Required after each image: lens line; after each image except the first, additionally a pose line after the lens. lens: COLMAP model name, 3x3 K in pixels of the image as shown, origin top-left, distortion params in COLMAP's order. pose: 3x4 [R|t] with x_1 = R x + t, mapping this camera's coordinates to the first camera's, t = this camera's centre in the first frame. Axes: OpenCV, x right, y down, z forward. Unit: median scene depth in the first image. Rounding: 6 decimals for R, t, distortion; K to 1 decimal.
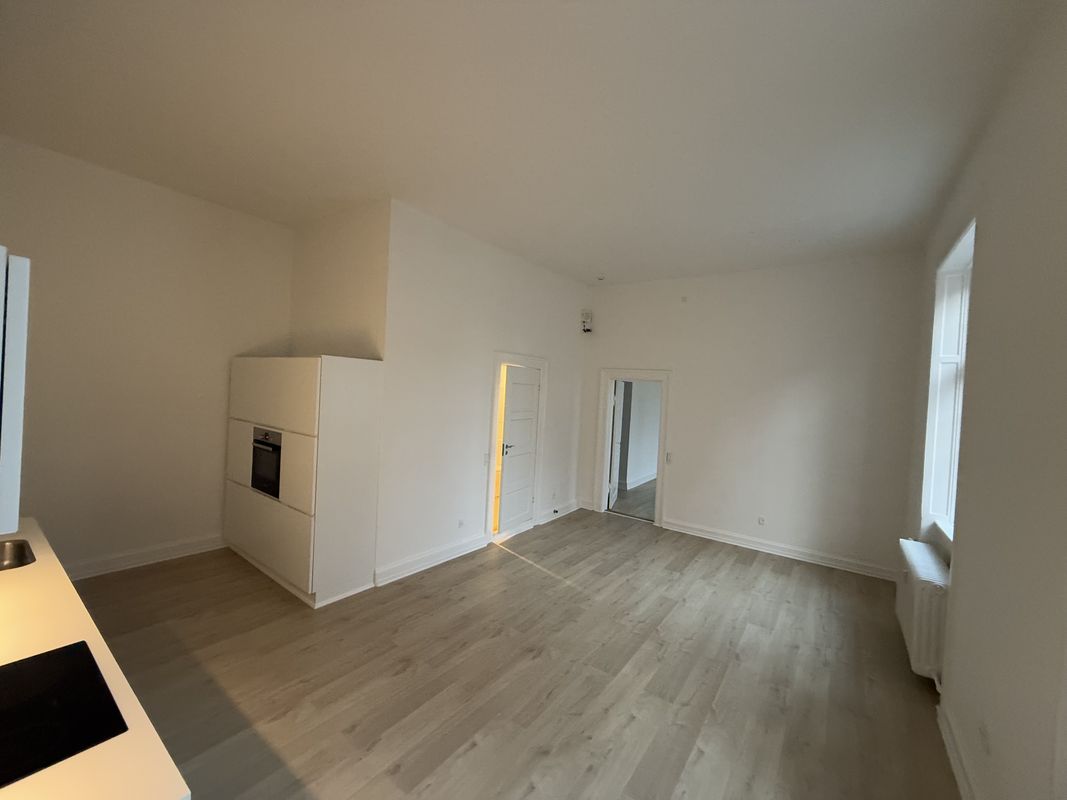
lens RADIAL K [[425.0, 0, 531.9], [0, 425.0, 400.0], [0, 0, 1]] dist [0.001691, -0.000011]
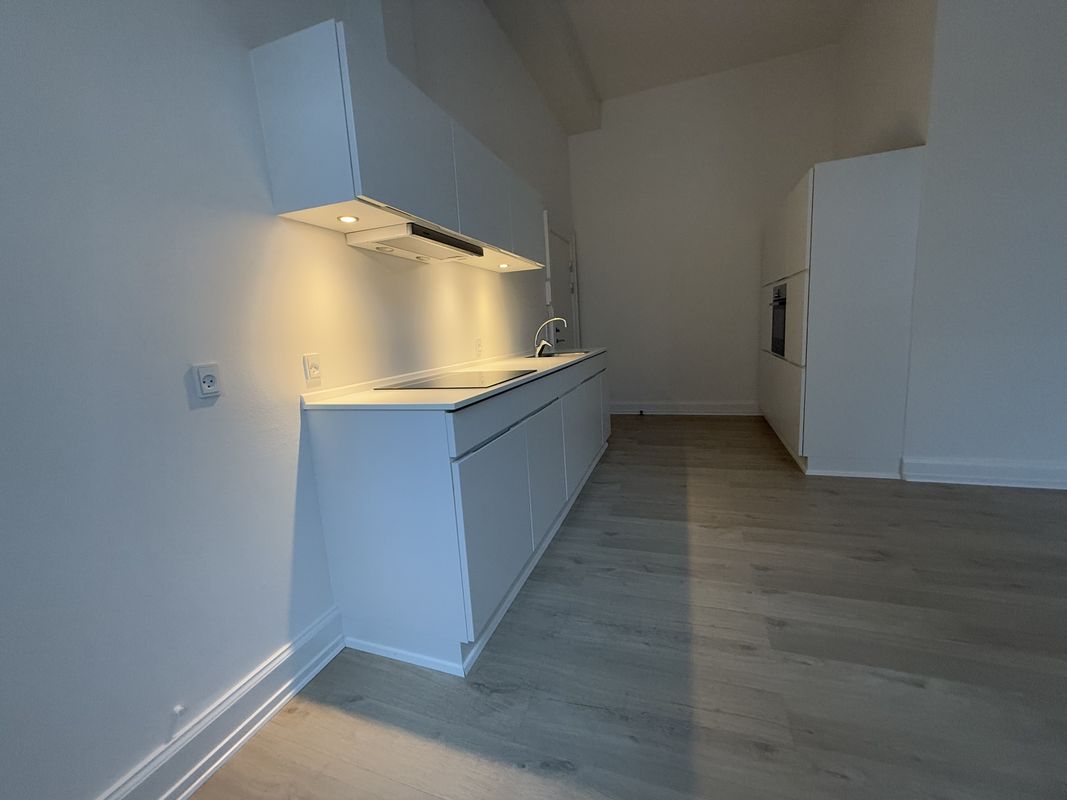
lens RADIAL K [[425.0, 0, 531.9], [0, 425.0, 400.0], [0, 0, 1]] dist [0.001691, -0.000011]
pose [[0.277848, 0.084124, -0.956935, 0.152489], [0.061802, 0.992529, 0.105197, 0.205777], [0.958635, -0.088369, 0.270573, 0.229586]]
